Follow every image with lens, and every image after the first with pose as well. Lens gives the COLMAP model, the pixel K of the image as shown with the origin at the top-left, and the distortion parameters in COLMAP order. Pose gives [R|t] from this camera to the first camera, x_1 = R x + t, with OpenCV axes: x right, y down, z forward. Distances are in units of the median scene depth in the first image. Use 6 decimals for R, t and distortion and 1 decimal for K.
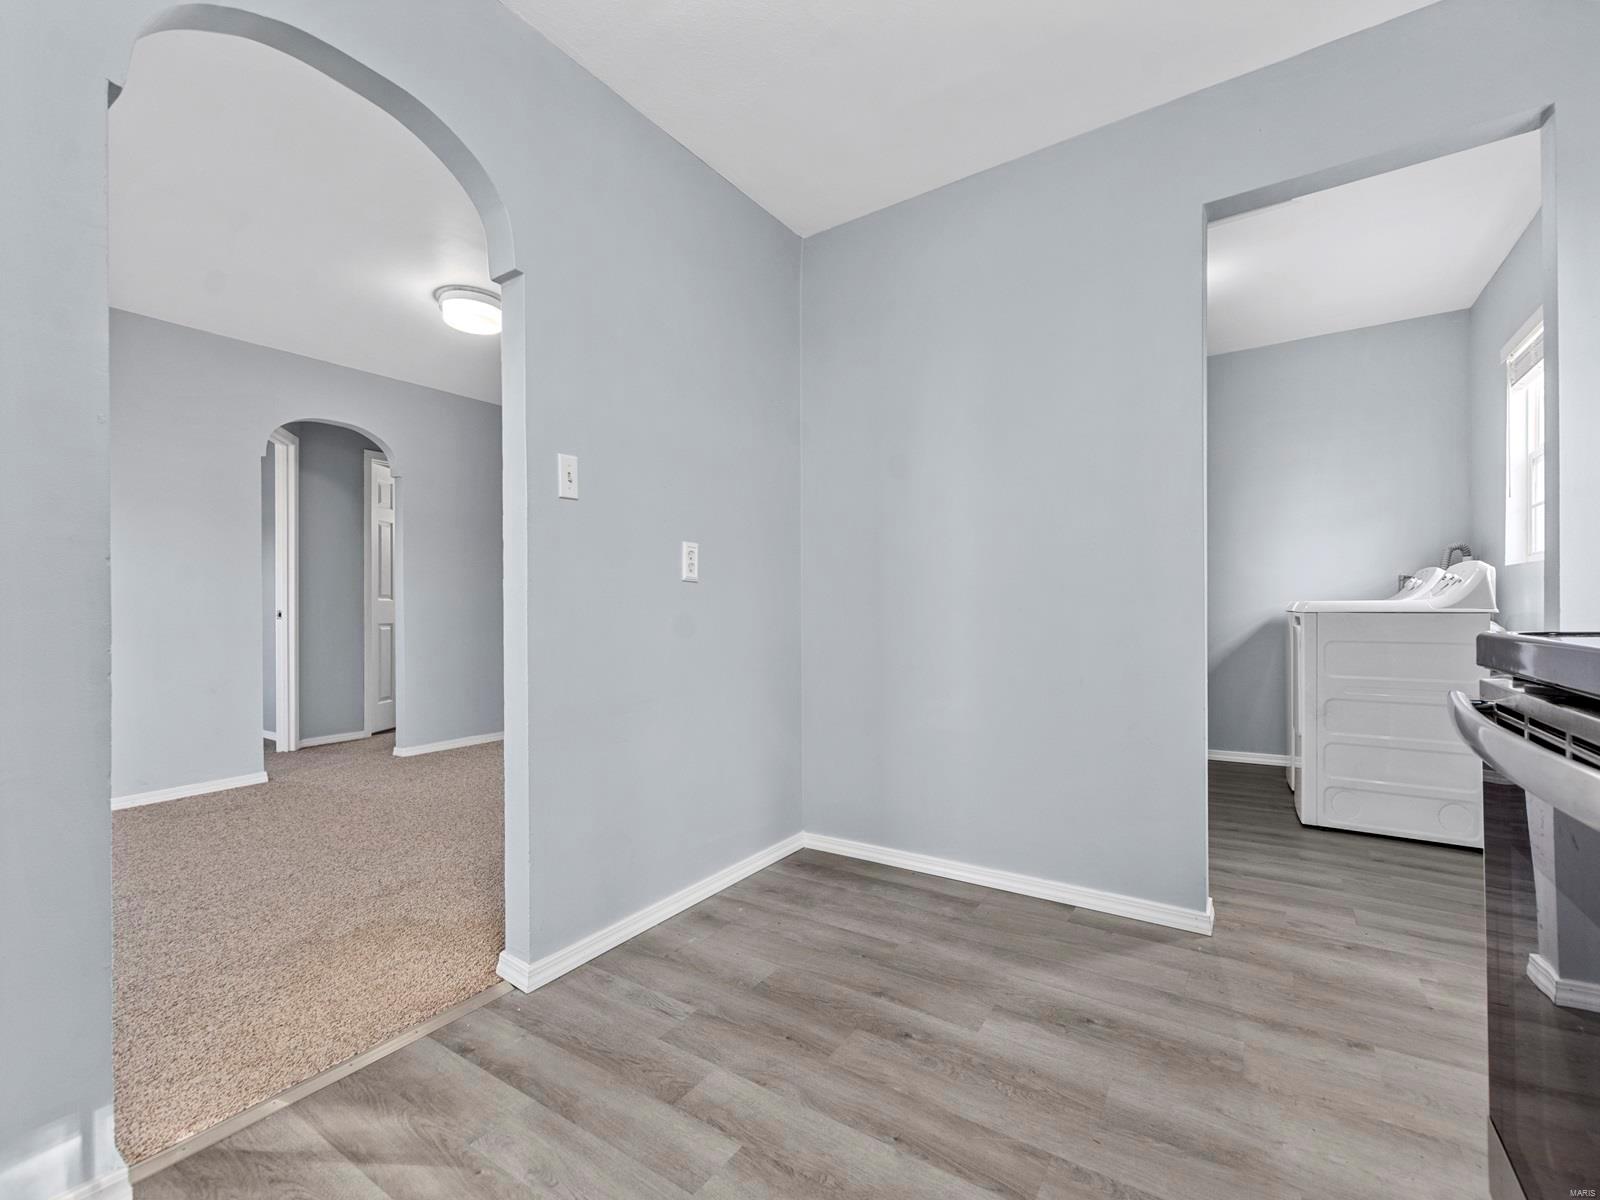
lens RADIAL K [[696.5, 0, 803.8], [0, 696.5, 601.5], [0, 0, 1]] dist [0.001919, 0.000370]
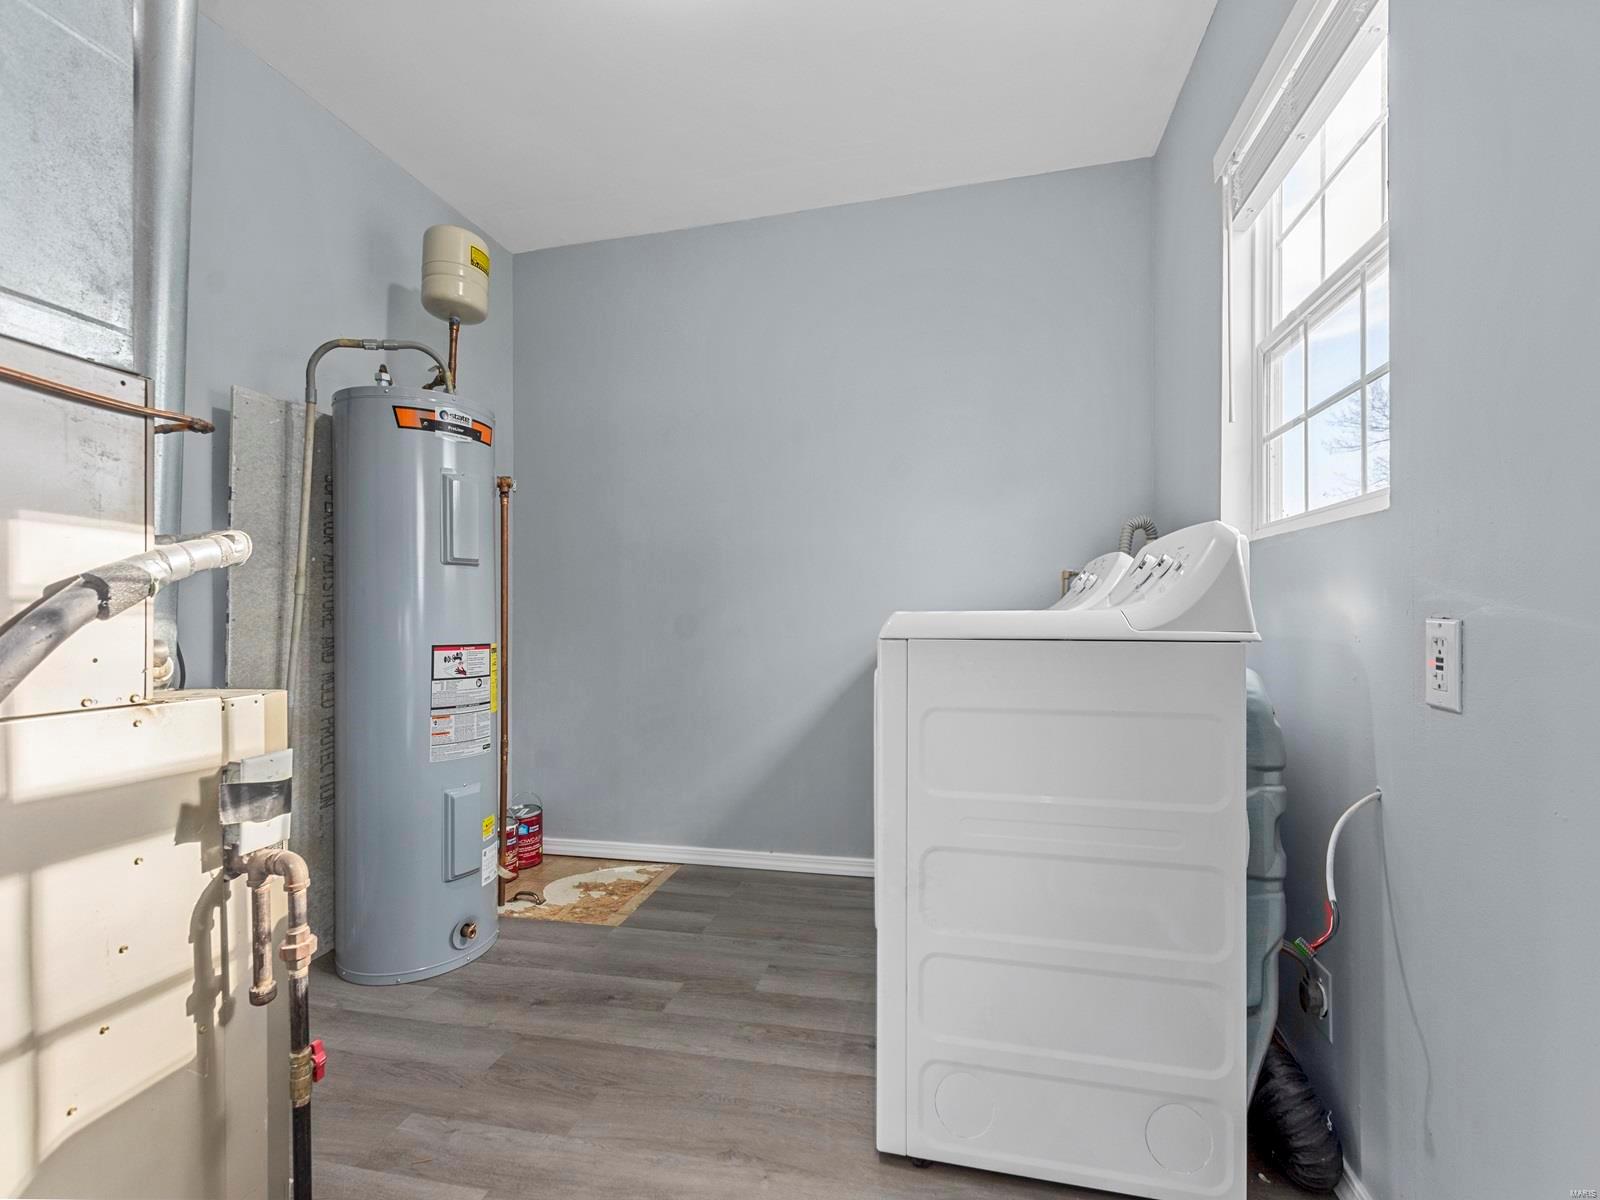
lens RADIAL K [[715.2, 0, 803.3], [0, 715.2, 617.1], [0, 0, 1]] dist [0.001281, 0.000206]
pose [[0.933142, 0.002059, 0.359501, 0.526692], [-0.003480, 0.999988, 0.003305, 0.001594], [-0.359491, -0.004335, 0.933139, 0.627822]]
